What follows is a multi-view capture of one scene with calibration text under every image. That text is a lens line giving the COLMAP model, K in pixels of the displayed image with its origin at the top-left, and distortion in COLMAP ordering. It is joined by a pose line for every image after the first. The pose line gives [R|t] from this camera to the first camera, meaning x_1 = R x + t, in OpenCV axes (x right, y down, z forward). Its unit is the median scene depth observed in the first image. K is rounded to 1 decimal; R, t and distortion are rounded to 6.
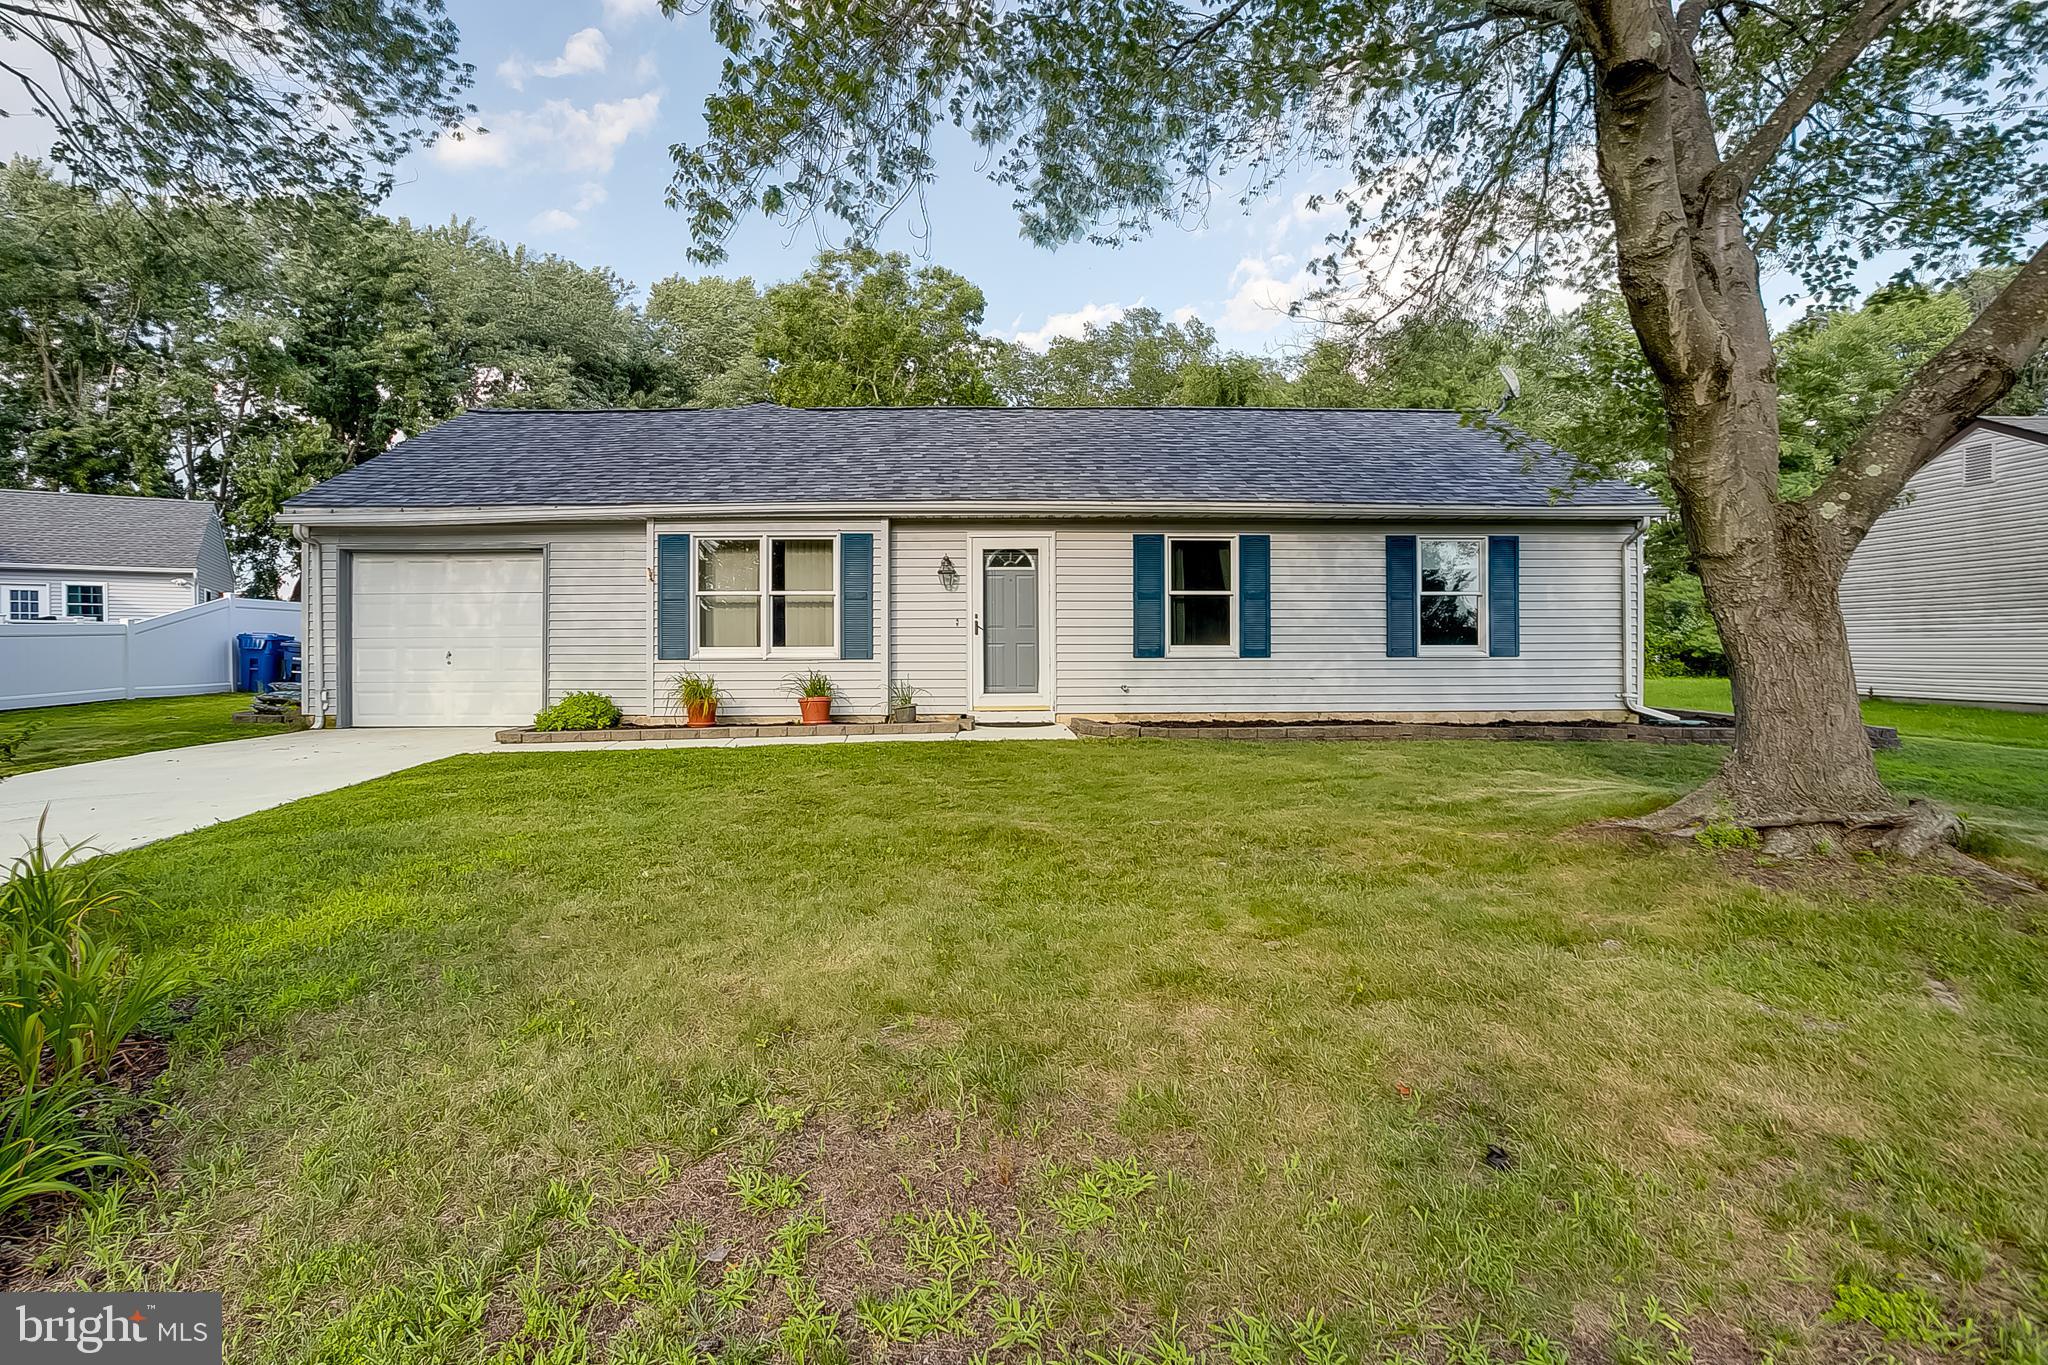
lens RADIAL K [[990.6, 0, 1000.6], [0, 990.6, 671.9], [0, 0, 1]] dist [-0.059845, 0.029794]
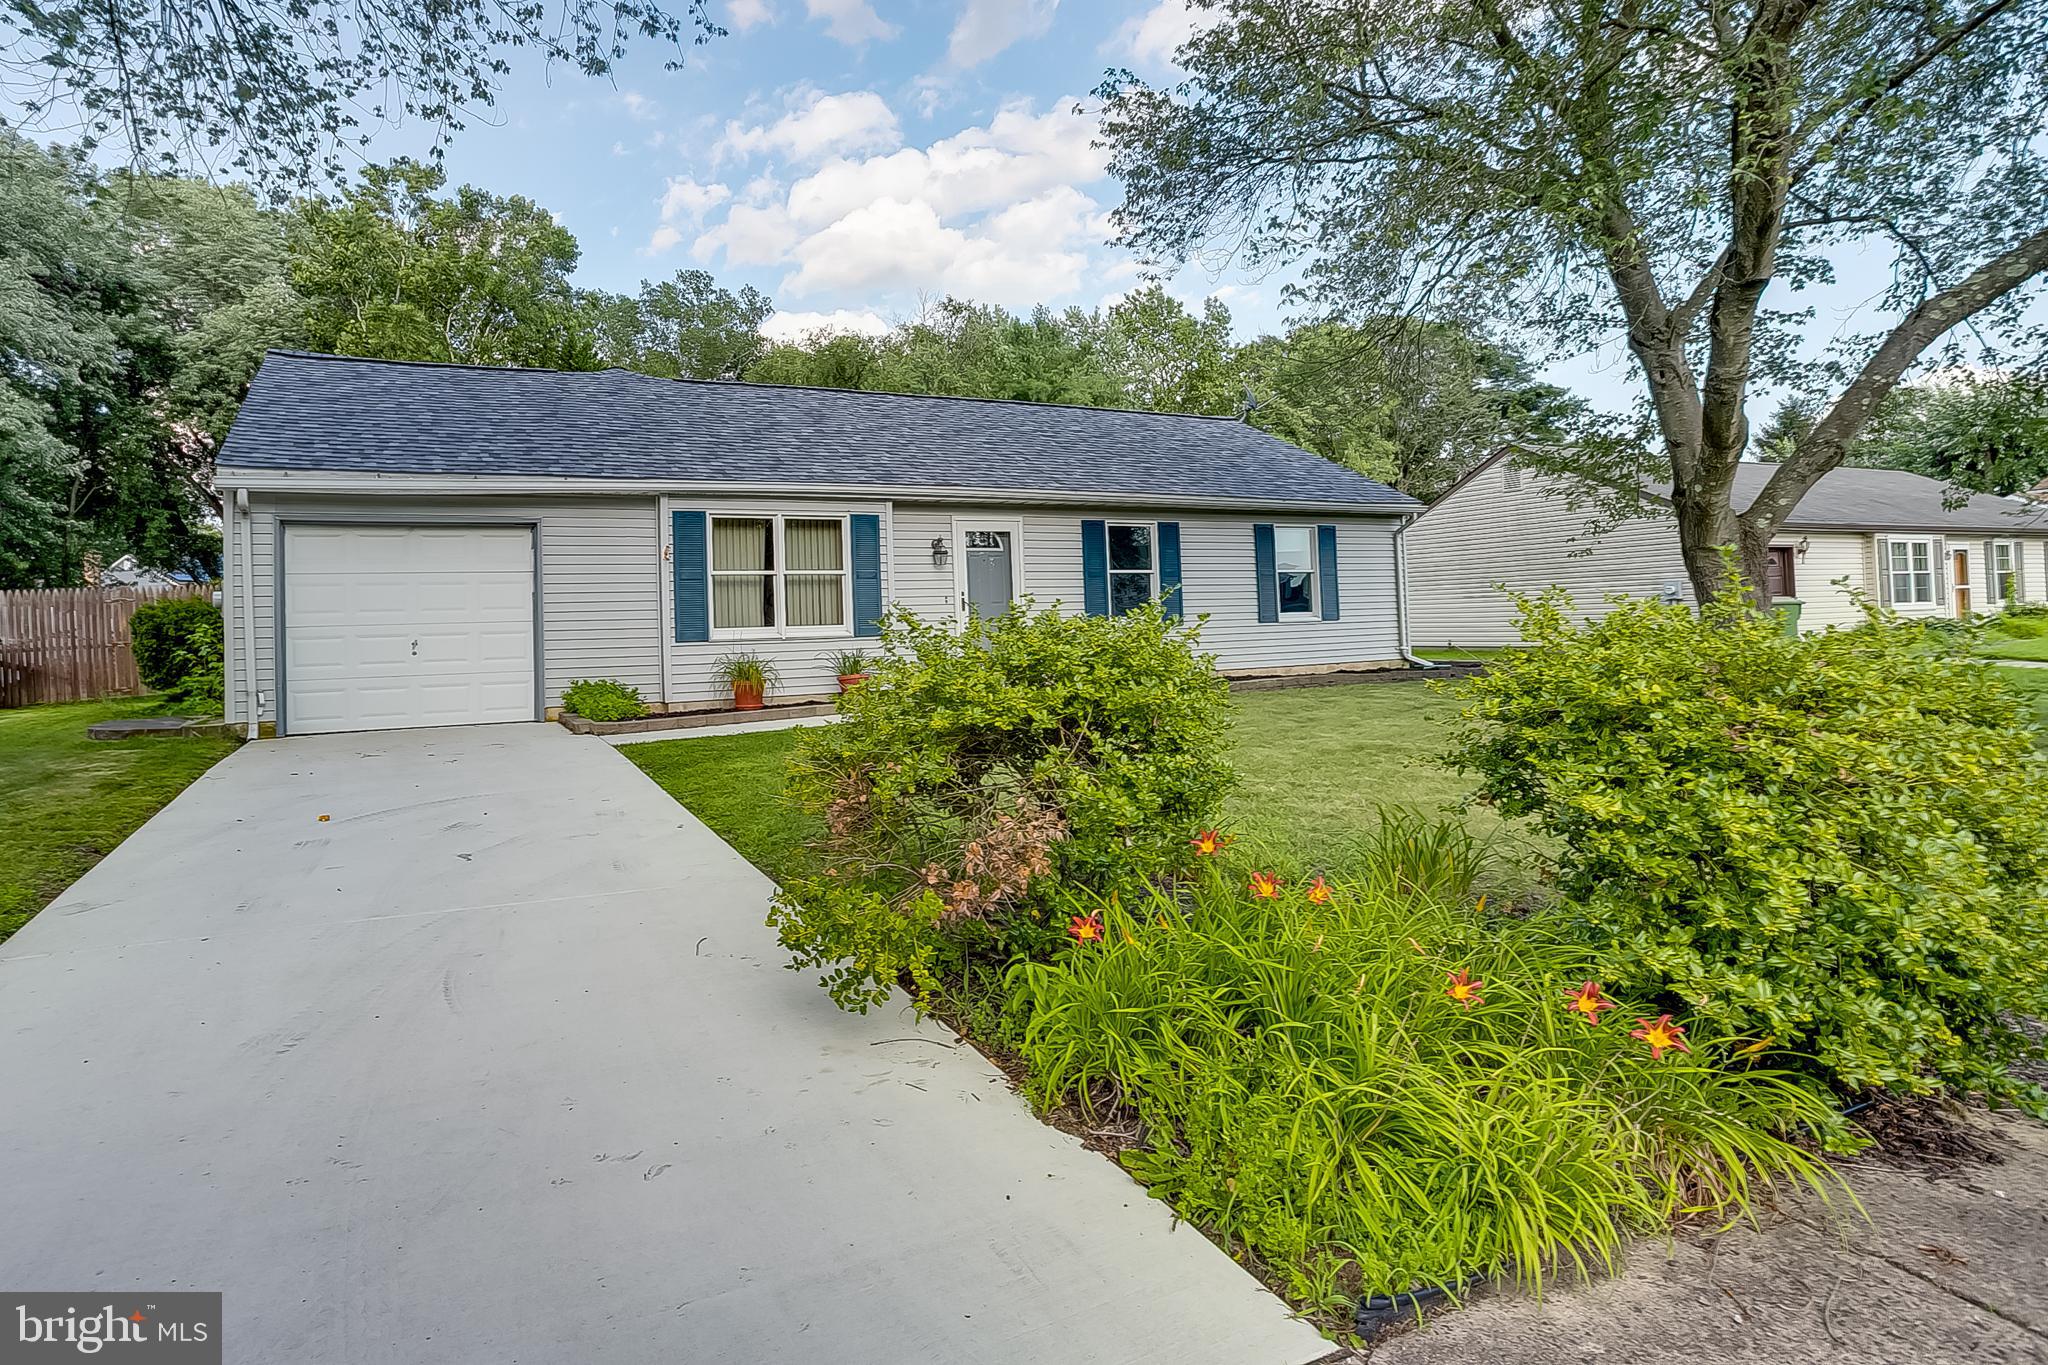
lens RADIAL K [[1024.9, 0, 1024.3], [0, 1024.9, 614.0], [0, 0, 1]] dist [-0.036699, 0.000416]
pose [[0.905994, -0.019164, 0.422856, -0.436375], [0.035712, 0.998874, -0.031245, 0.002820], [-0.421781, 0.043409, 0.905658, -0.033486]]
